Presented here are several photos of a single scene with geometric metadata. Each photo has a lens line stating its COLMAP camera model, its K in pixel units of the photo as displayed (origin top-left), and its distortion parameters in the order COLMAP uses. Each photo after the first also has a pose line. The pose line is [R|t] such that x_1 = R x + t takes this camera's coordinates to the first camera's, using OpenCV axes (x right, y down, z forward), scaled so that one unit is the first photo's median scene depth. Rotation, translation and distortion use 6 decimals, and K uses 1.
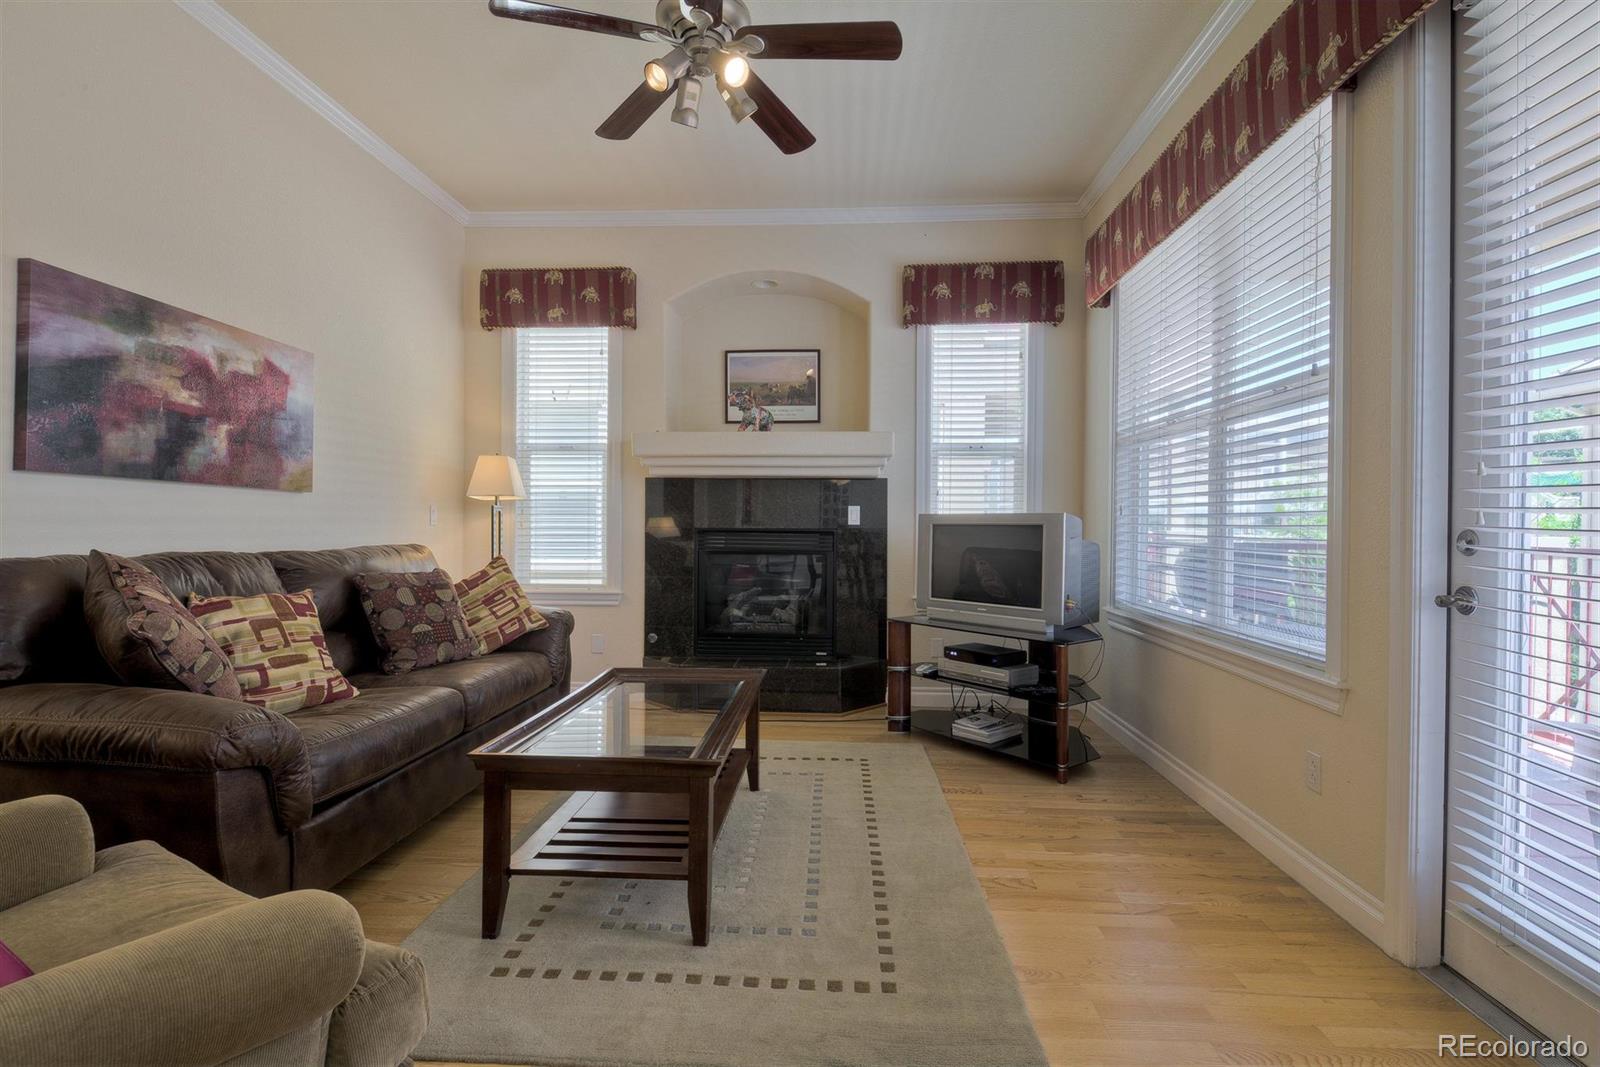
lens RADIAL K [[786.2, 0, 799.9], [0, 786.2, 533.3], [0, 0, 1]] dist [0.002375, -0.005090]
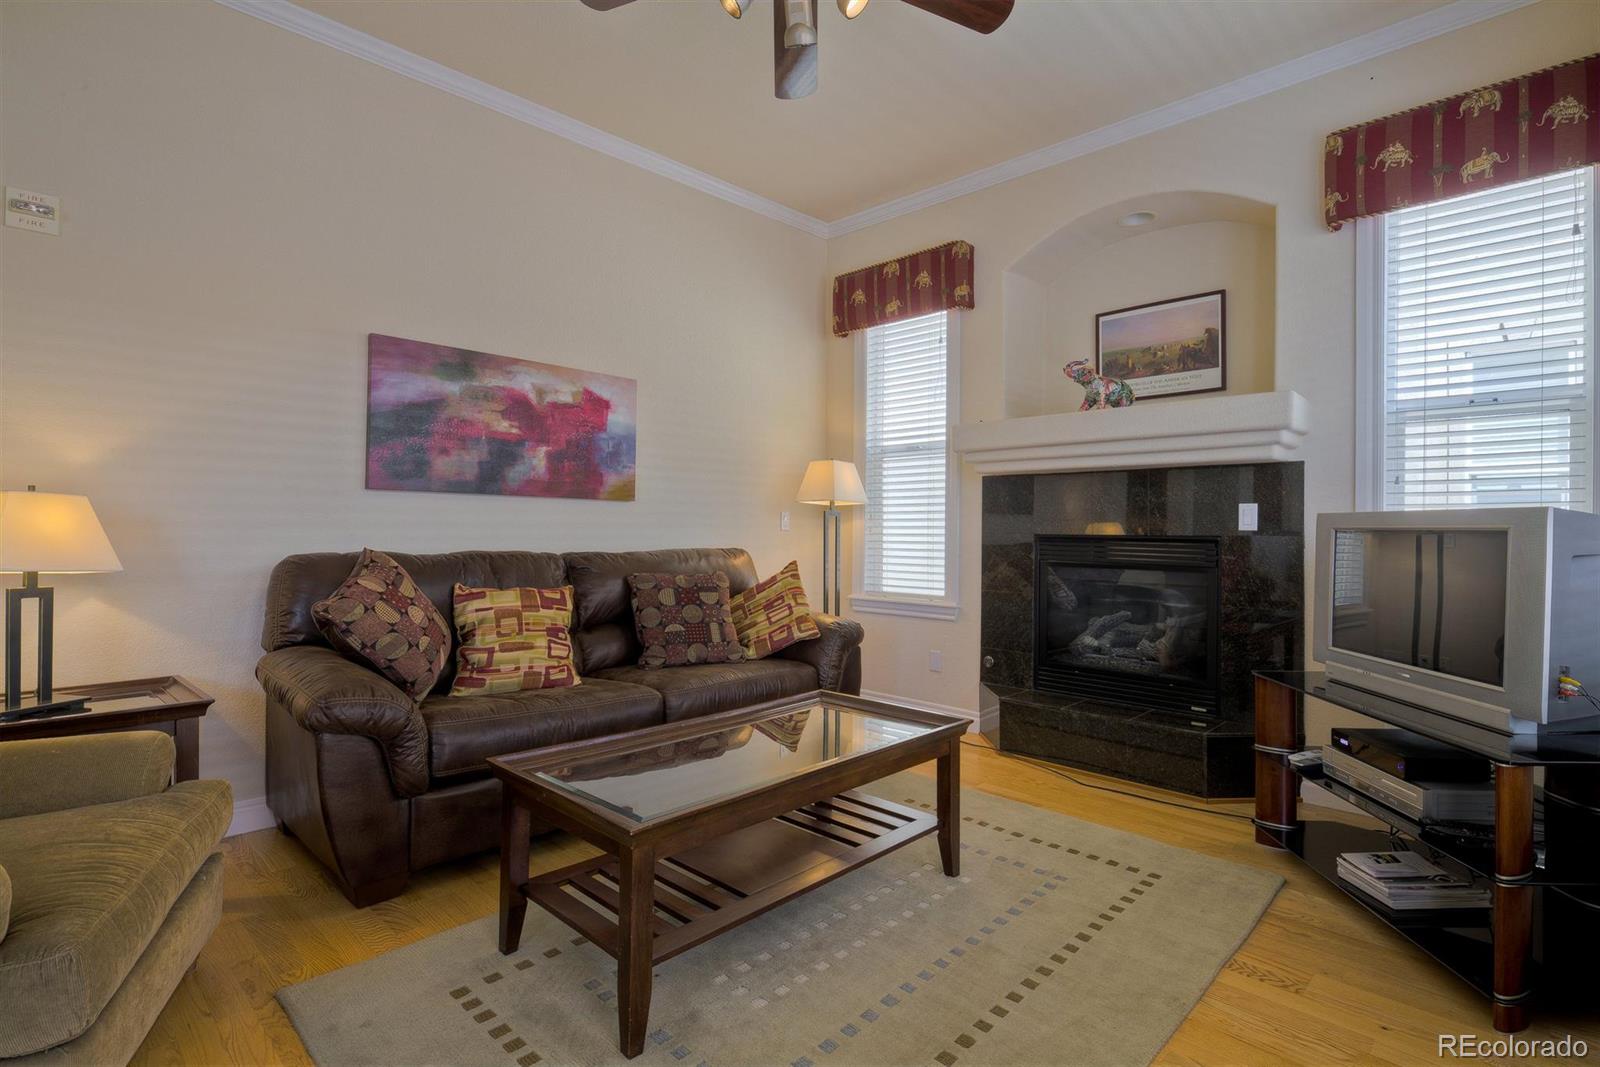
lens RADIAL K [[786.2, 0, 787.4], [0, 786.2, 529.7], [0, 0, 1]] dist [0.002375, -0.005090]
pose [[0.755499, 0.000451, -0.655150, 0.275350], [-0.009026, 0.999912, -0.009721, -0.001327], [0.655088, 0.013258, 0.755436, 0.263946]]
